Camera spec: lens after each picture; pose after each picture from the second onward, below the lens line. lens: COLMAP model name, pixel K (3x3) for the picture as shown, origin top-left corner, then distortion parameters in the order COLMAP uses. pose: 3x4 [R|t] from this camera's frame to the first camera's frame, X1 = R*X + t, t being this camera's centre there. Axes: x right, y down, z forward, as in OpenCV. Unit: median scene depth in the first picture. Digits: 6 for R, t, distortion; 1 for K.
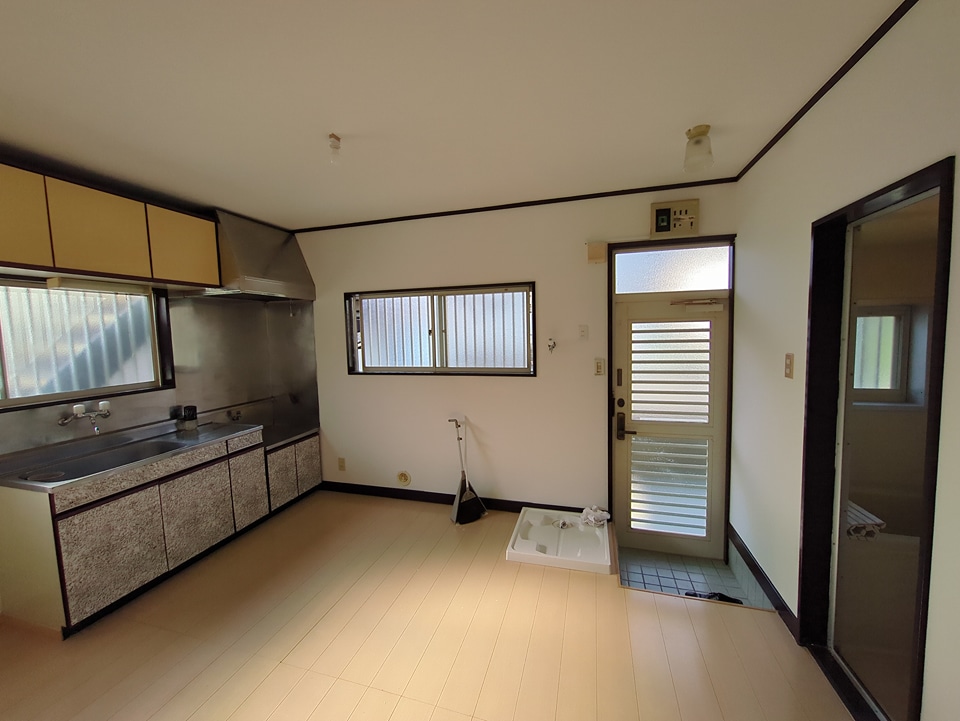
lens RADIAL K [[378.7, 0, 484.5], [0, 378.7, 360.7], [0, 0, 1]] dist [-0.000997, 0.001453]
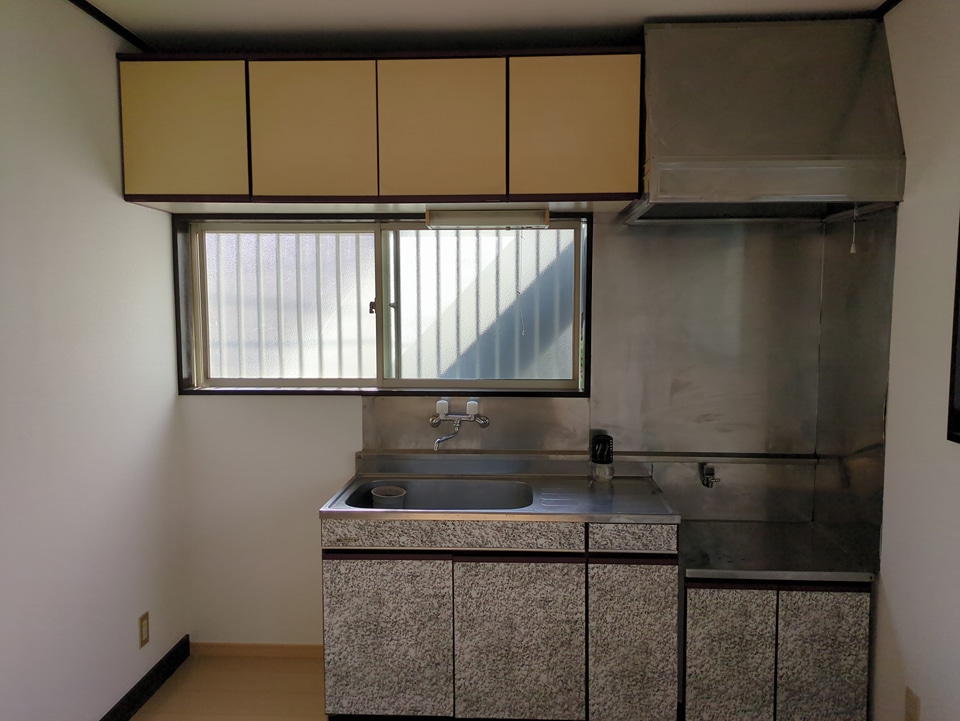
lens RADIAL K [[718.8, 0, 485.0], [0, 718.8, 365.9], [0, 0, 1]] dist [0.050649, -0.044050]
pose [[0.226306, 0.108472, -0.967998, 0.127601], [-0.082537, 0.992341, 0.091904, -0.051333], [0.970553, 0.059098, 0.233526, 0.587130]]
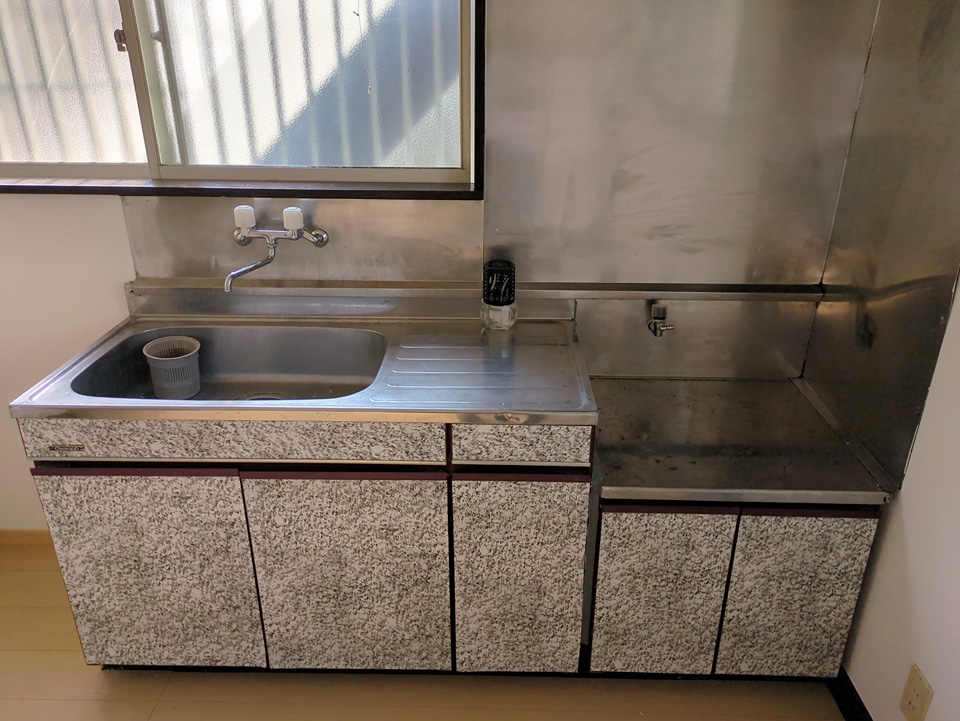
lens RADIAL K [[718.8, 0, 476.9], [0, 718.8, 356.3], [0, 0, 1]] dist [0.050649, -0.044050]
pose [[0.246532, 0.414150, -0.876186, -0.186083], [-0.086538, 0.909887, 0.405730, -0.059472], [0.965263, -0.024202, 0.260155, 0.787524]]
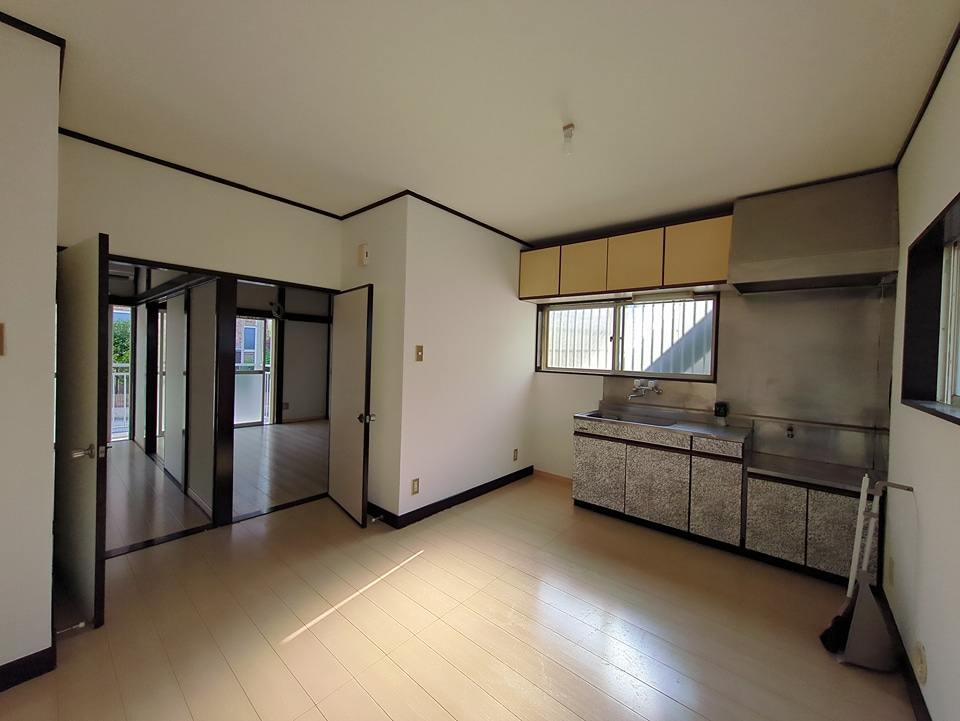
lens RADIAL K [[378.7, 0, 483.5], [0, 378.7, 360.6], [0, 0, 1]] dist [-0.000997, 0.001453]
pose [[-0.406492, 0.032006, -0.913094, 0.403199], [-0.089728, 0.993157, 0.074758, -0.011813], [0.909238, 0.112319, -0.400838, 0.788990]]
